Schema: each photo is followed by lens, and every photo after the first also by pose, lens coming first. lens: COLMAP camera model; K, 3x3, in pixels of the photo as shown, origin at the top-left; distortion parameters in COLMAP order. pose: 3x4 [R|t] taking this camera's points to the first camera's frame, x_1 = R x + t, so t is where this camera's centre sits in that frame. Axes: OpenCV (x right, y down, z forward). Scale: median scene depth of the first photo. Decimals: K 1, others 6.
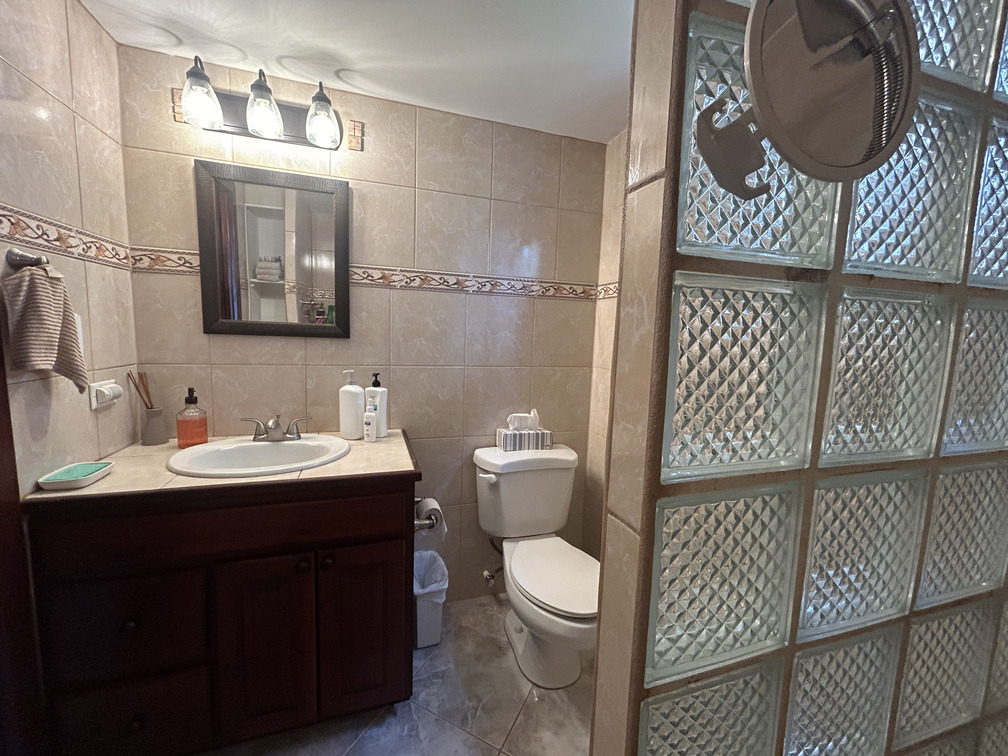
lens RADIAL K [[403.1, 0, 504.0], [0, 403.1, 378.0], [0, 0, 1]] dist [-0.004428, -0.000304]
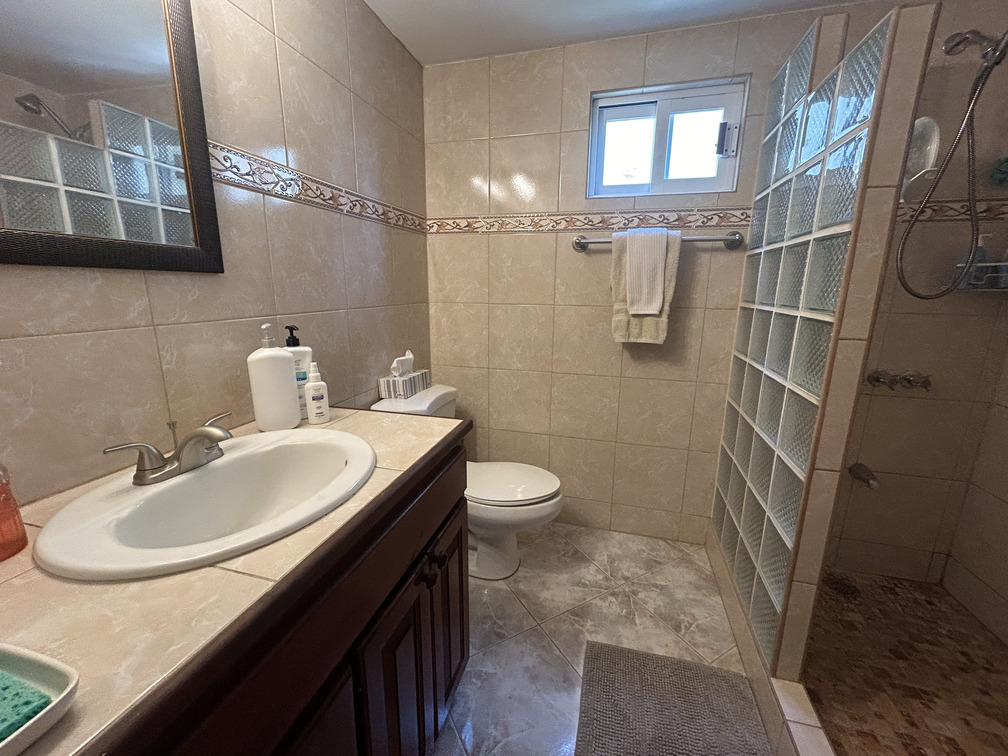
lens RADIAL K [[412.0, 0, 504.0], [0, 412.0, 378.0], [0, 0, 1]] dist [-0.010687, -0.000146]
pose [[0.544496, -0.209273, 0.812237, -0.633838], [0.096628, 0.977578, 0.187097, -0.018837], [-0.833179, -0.023389, 0.552508, 0.300555]]
